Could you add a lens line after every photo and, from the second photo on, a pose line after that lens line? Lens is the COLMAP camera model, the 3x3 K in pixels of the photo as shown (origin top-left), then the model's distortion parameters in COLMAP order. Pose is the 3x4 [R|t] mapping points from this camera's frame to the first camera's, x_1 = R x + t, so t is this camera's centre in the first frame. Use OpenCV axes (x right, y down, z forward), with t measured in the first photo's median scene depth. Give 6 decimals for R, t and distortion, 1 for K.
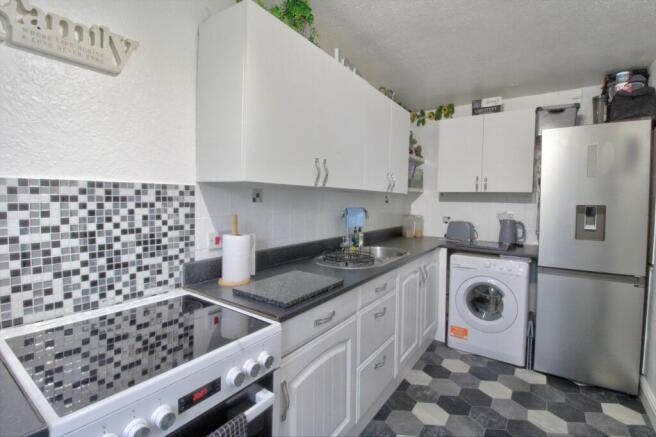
lens RADIAL K [[302.6, 0, 333.7], [0, 302.6, 207.9], [0, 0, 1]] dist [0.001798, -0.014333]
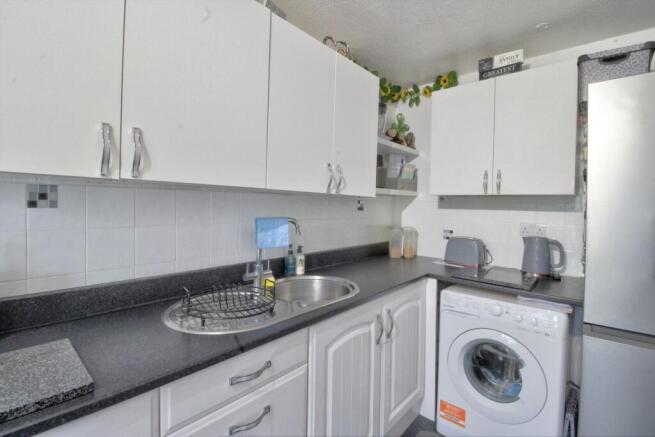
lens RADIAL K [[302.1, 0, 333.2], [0, 302.1, 207.9], [0, 0, 1]] dist [0.001798, -0.014333]
pose [[0.993088, 0.004800, -0.117276, 0.223402], [-0.007429, 0.999731, -0.021991, -0.006310], [0.117139, 0.022710, 0.992856, 0.309327]]
